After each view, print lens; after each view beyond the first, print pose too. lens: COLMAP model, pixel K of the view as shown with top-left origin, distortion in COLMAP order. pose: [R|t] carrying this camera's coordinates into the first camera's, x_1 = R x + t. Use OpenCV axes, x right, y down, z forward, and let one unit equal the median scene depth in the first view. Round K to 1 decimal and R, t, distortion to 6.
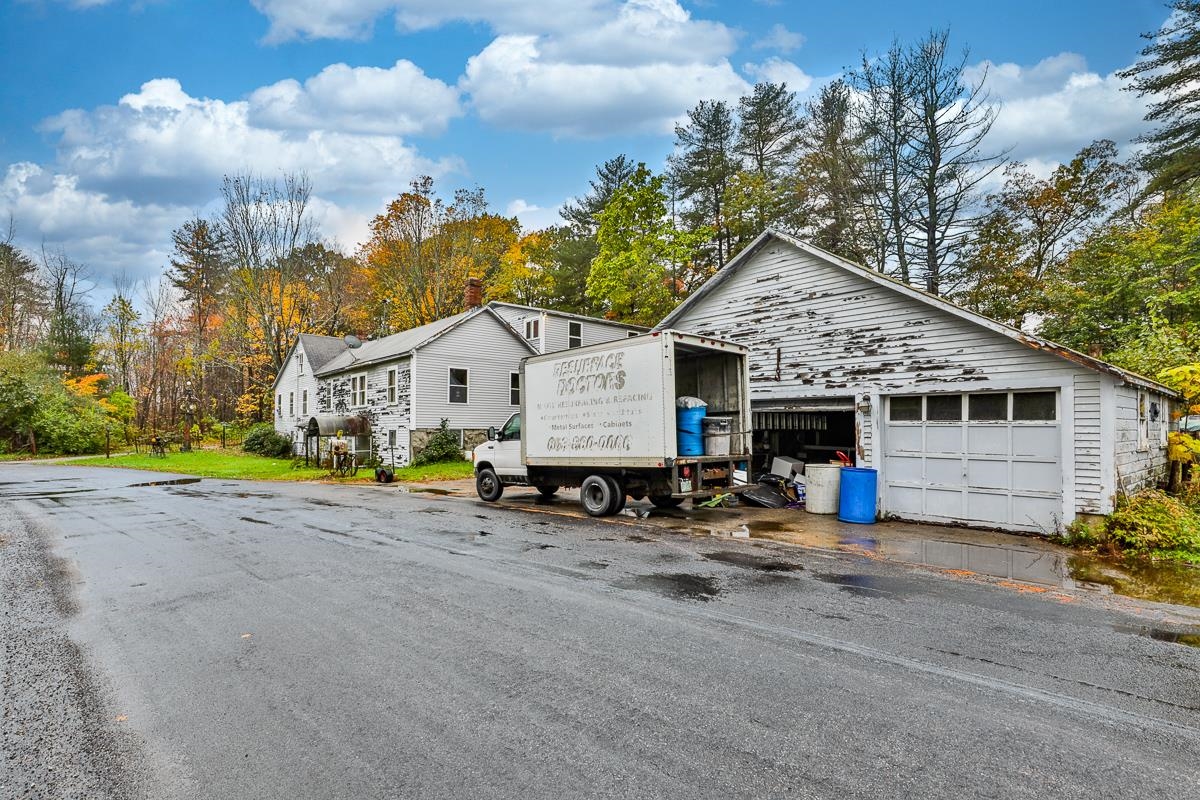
lens RADIAL K [[561.5, 0, 597.7], [0, 561.5, 423.6], [0, 0, 1]] dist [0.000712, 0.000092]
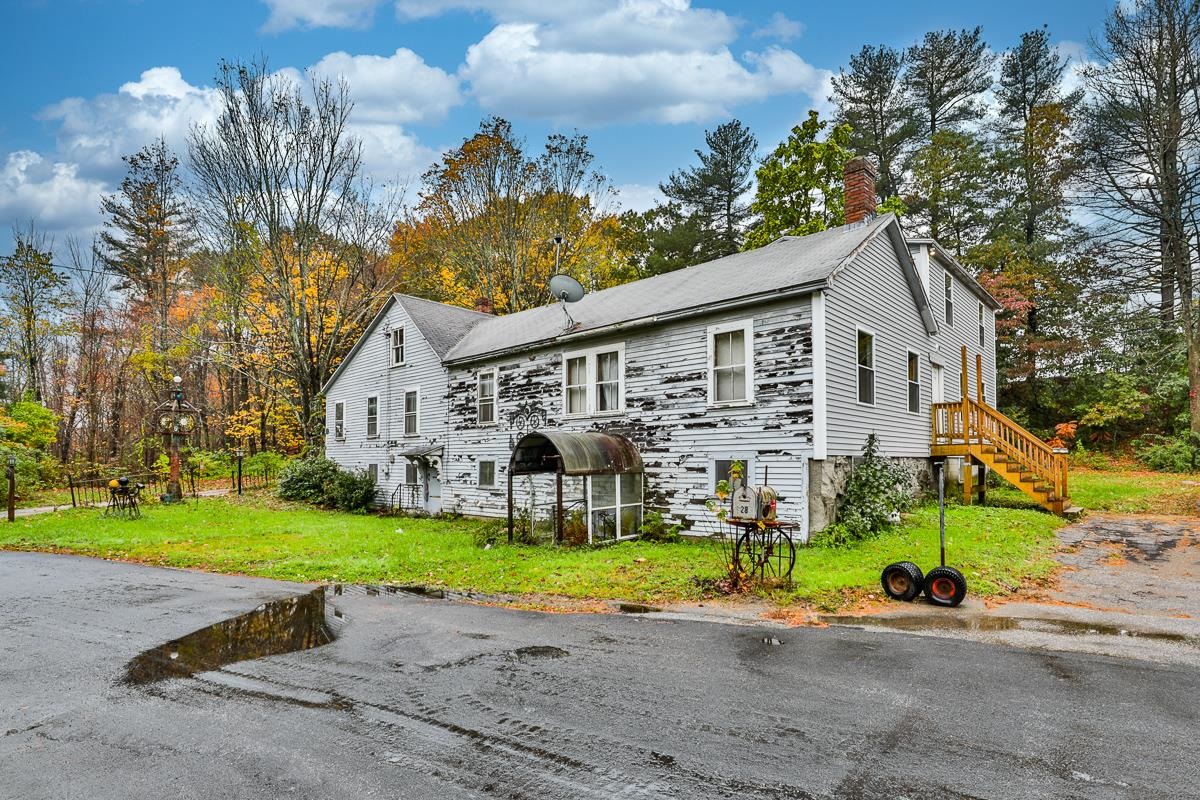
lens RADIAL K [[571.4, 0, 649.2], [0, 571.4, 444.5], [0, 0, 1]] dist [-0.001546, 0.000098]
pose [[0.990748, 0.000563, 0.135717, -0.358304], [0.001920, 0.999833, -0.018159, 0.004497], [-0.135704, 0.018252, 0.990581, 0.396167]]
